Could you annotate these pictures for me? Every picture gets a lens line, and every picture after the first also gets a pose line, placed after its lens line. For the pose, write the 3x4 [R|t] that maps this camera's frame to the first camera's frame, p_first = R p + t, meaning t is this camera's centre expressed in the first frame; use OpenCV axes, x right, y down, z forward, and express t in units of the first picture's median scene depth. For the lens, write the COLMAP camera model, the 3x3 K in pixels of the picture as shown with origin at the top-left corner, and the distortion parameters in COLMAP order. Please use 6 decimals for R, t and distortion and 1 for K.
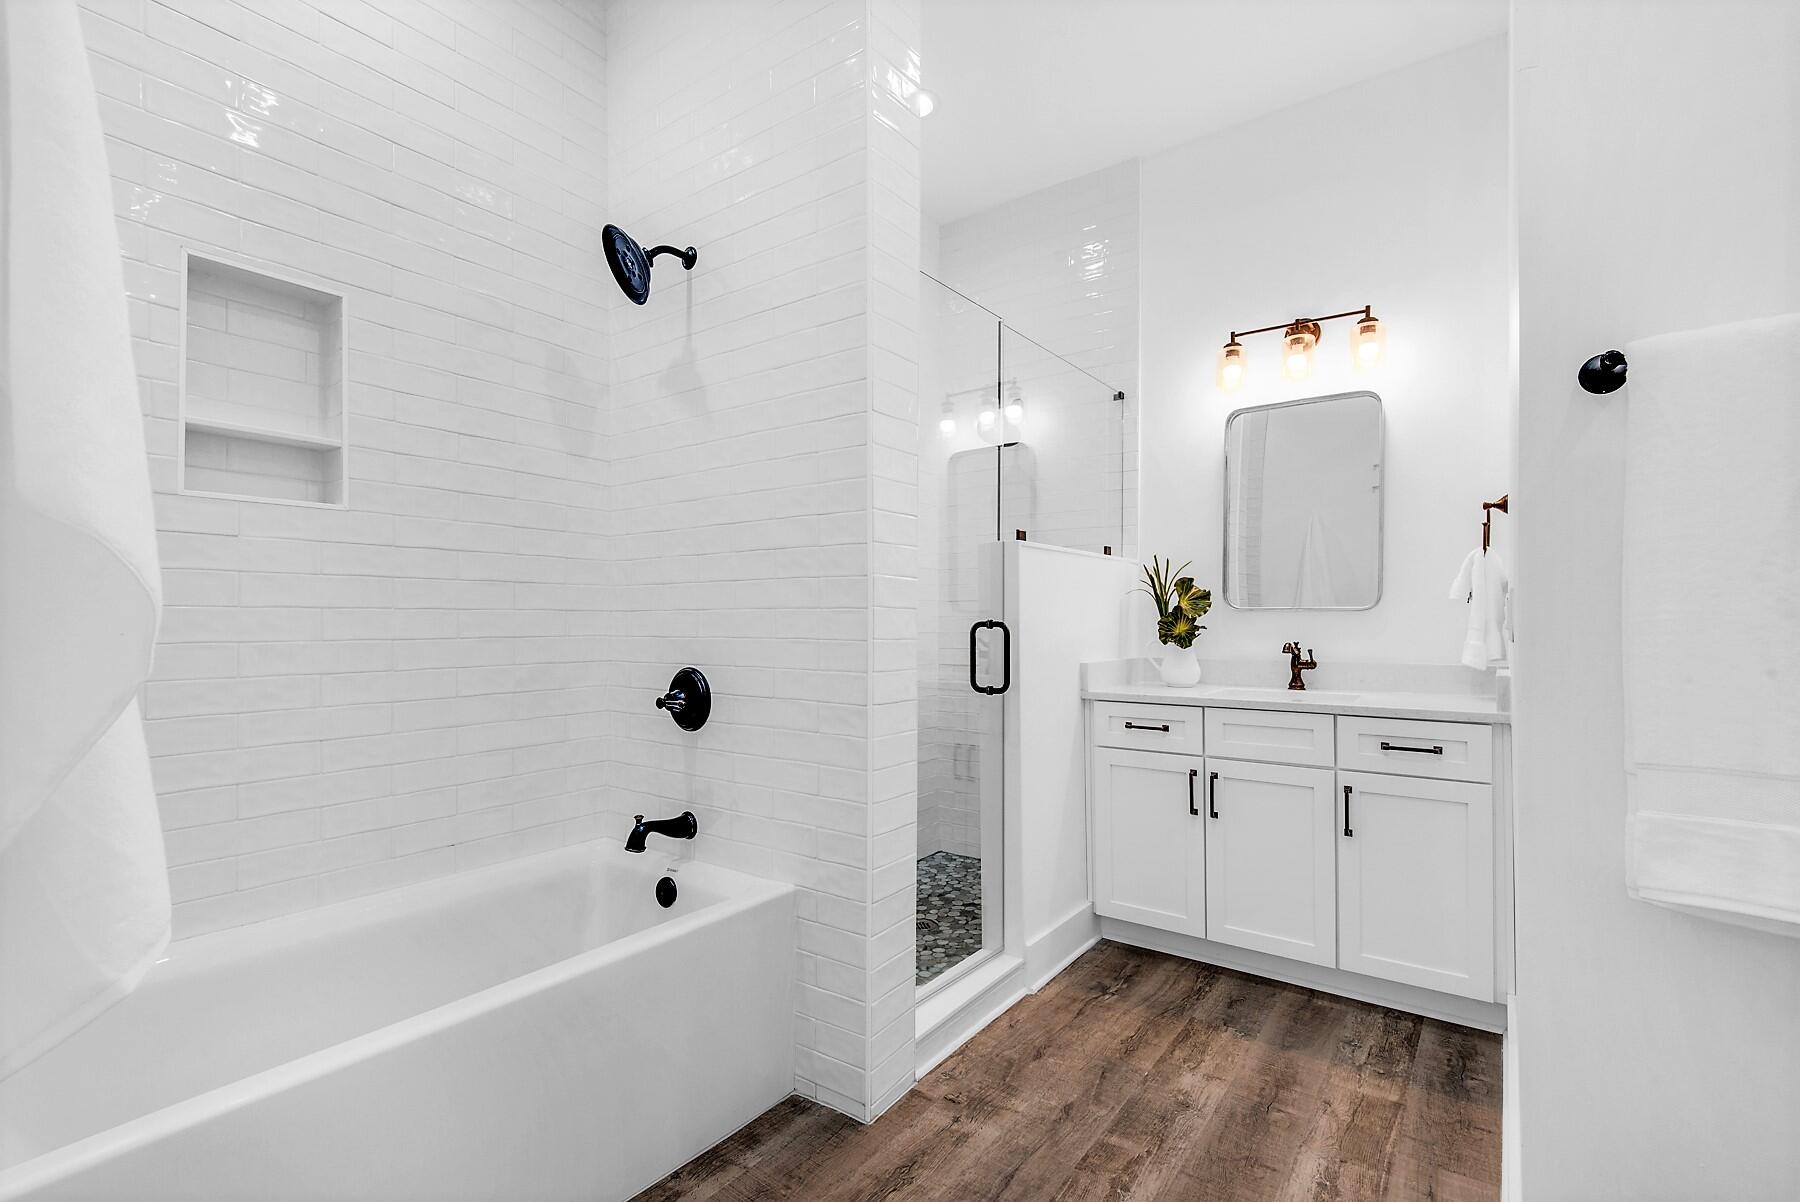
lens RADIAL K [[825.6, 0, 900.0], [0, 825.6, 601.0], [0, 0, 1]] dist [0.017837, 0.000145]
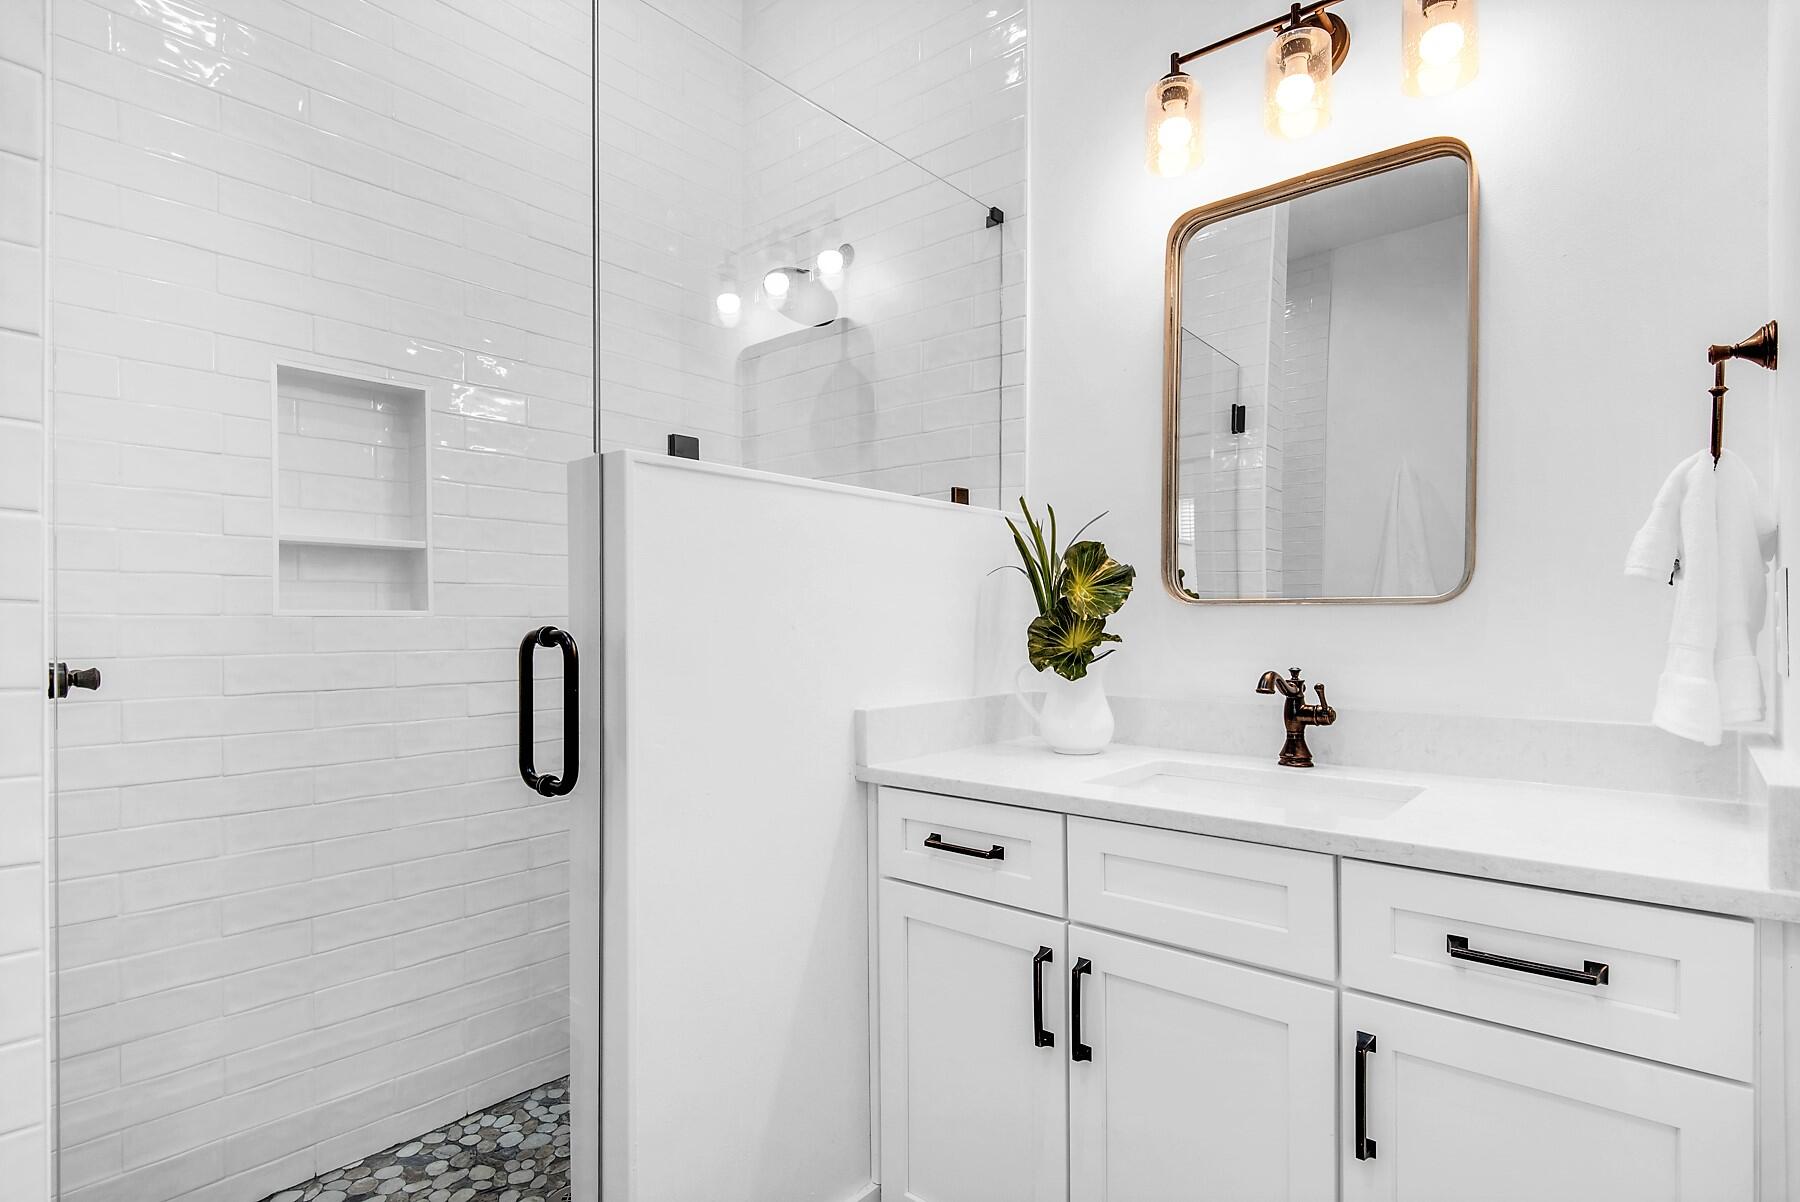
lens RADIAL K [[916.8, 0, 902.3], [0, 916.8, 606.4], [0, 0, 1]] dist [0.015912, -0.010969]
pose [[0.997494, -0.002733, -0.070693, 0.288565], [0.003358, 0.999956, 0.008715, 0.007270], [0.070666, -0.008930, 0.997460, 0.447787]]
